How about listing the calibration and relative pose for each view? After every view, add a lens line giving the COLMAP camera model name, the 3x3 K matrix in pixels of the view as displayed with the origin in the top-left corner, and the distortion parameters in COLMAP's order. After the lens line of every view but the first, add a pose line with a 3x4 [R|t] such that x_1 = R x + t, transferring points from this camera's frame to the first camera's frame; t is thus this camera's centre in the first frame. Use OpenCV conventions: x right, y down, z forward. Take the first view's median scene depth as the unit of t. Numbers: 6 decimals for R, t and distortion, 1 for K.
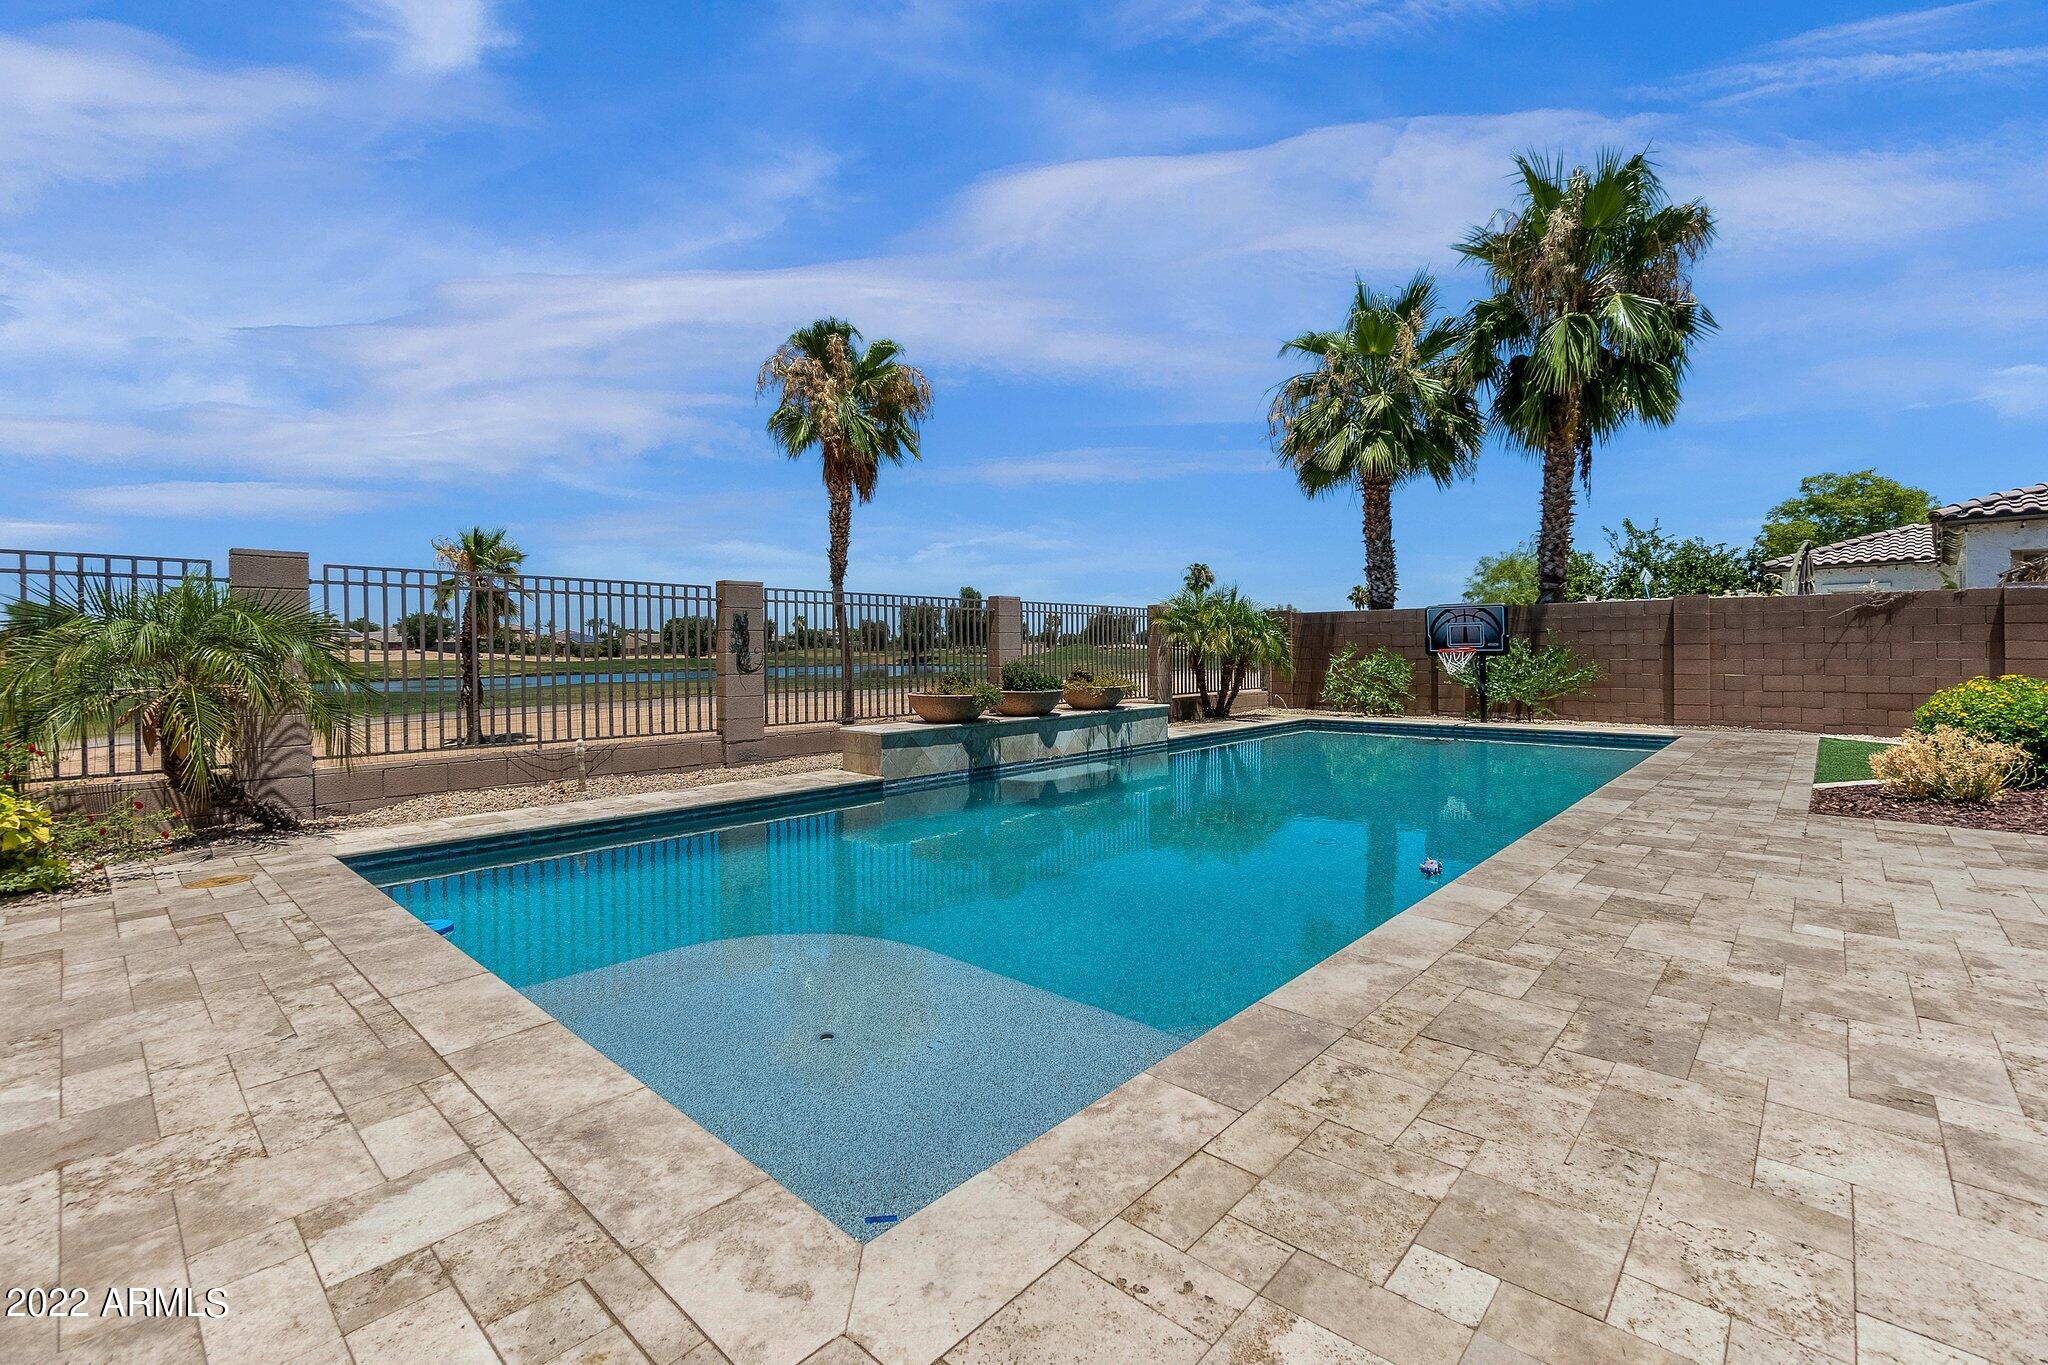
lens RADIAL K [[882.5, 0, 1040.5], [0, 882.5, 660.6], [0, 0, 1]] dist [-0.009572, 0.005041]
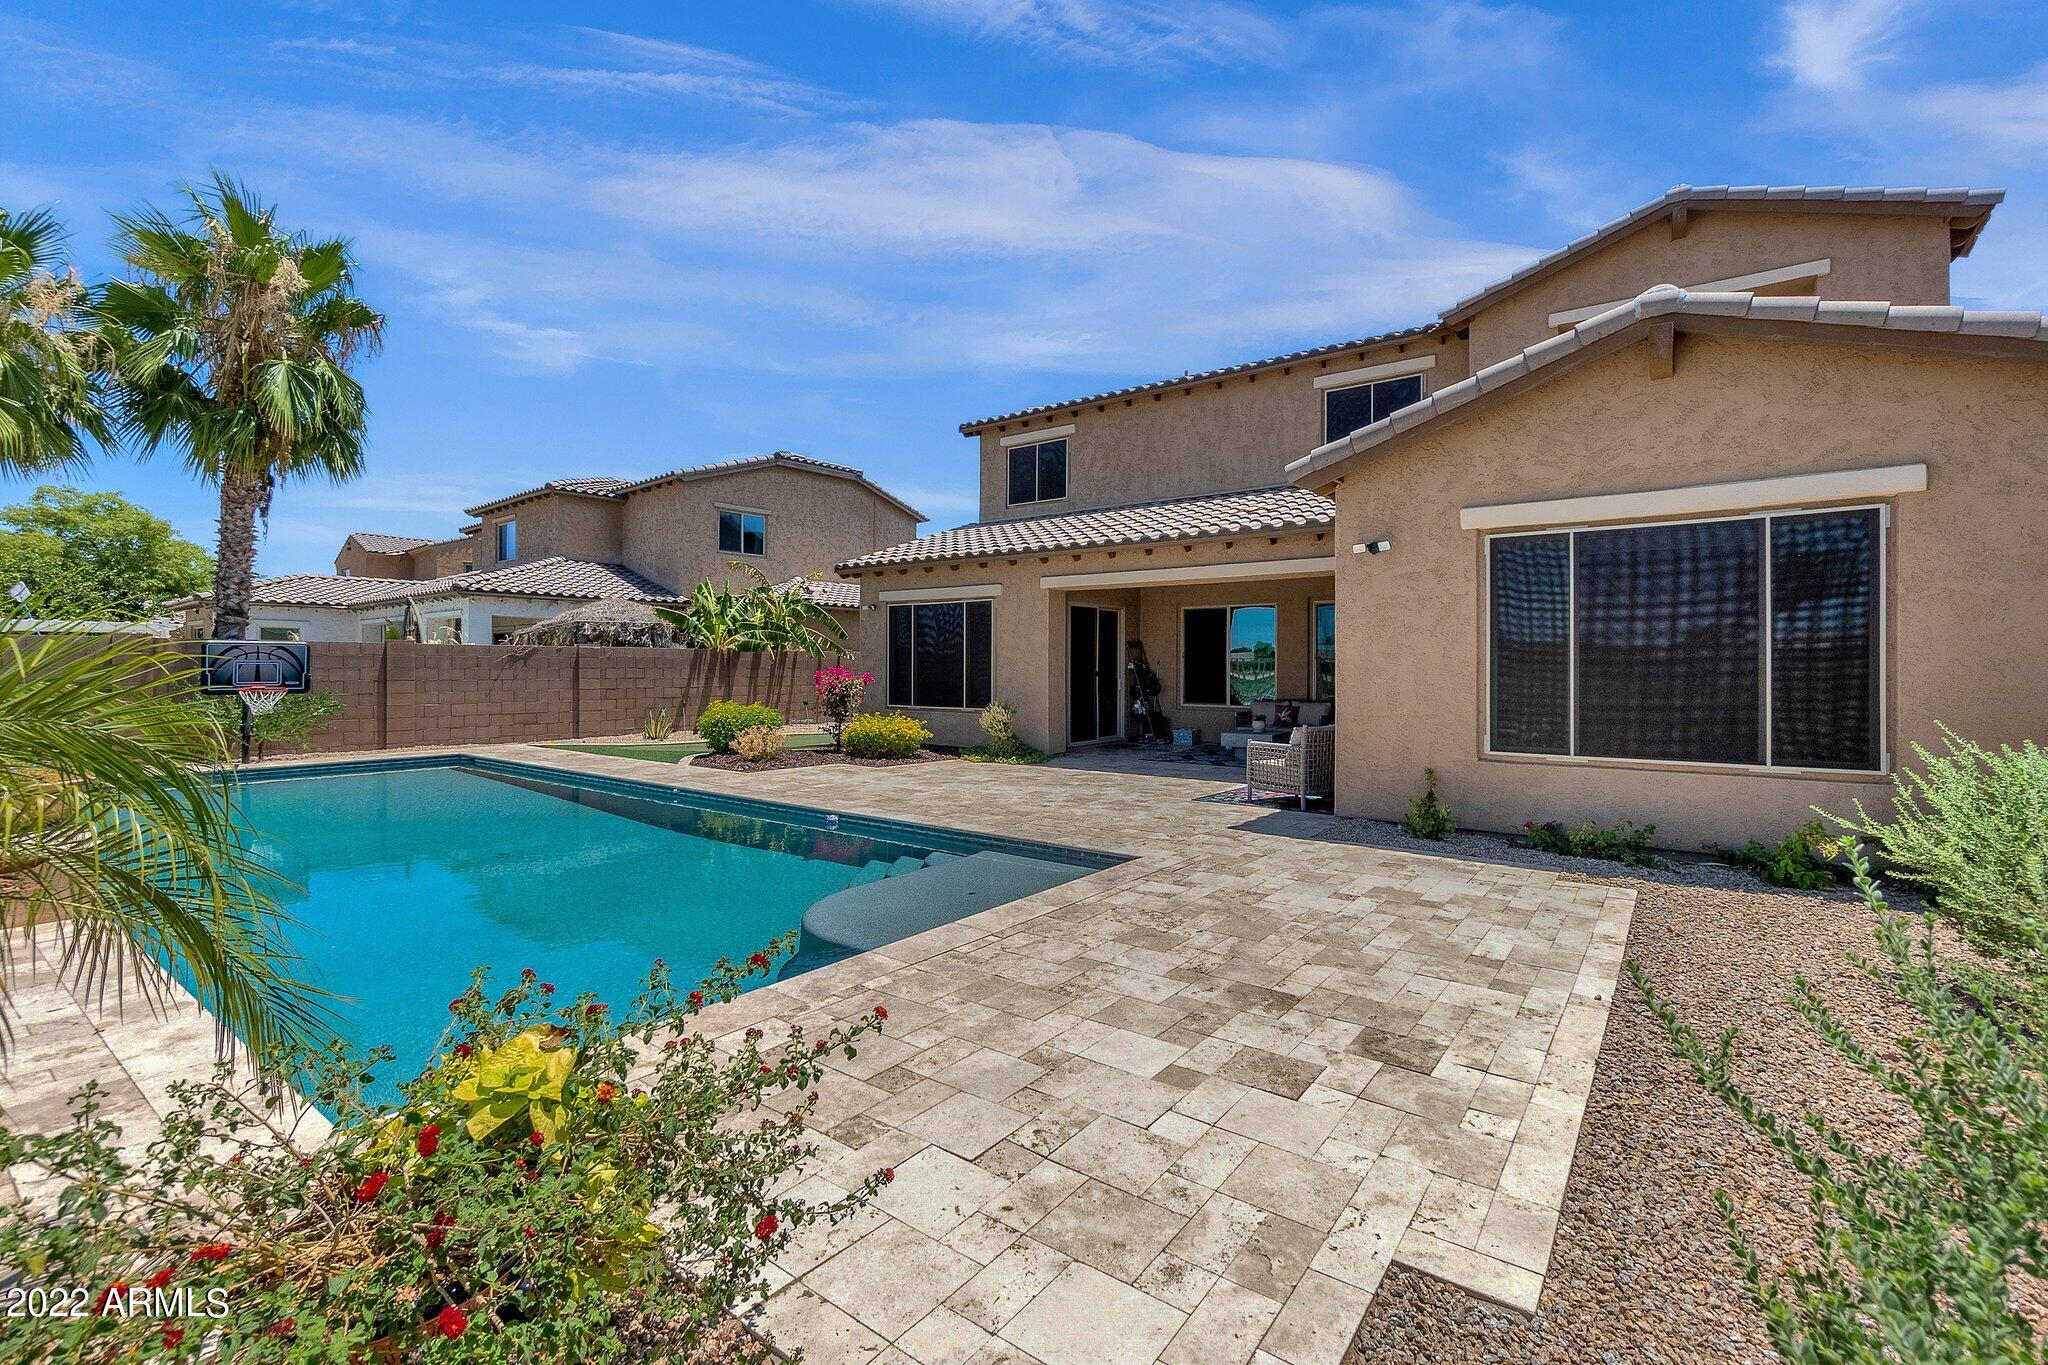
lens RADIAL K [[882.5, 0, 1040.5], [0, 882.5, 660.6], [0, 0, 1]] dist [-0.009572, 0.005041]
pose [[-0.098780, 0.014407, 0.995005, -0.586250], [0.008460, 0.999871, -0.013637, -0.023774], [-0.995073, 0.007070, -0.098889, 0.263717]]
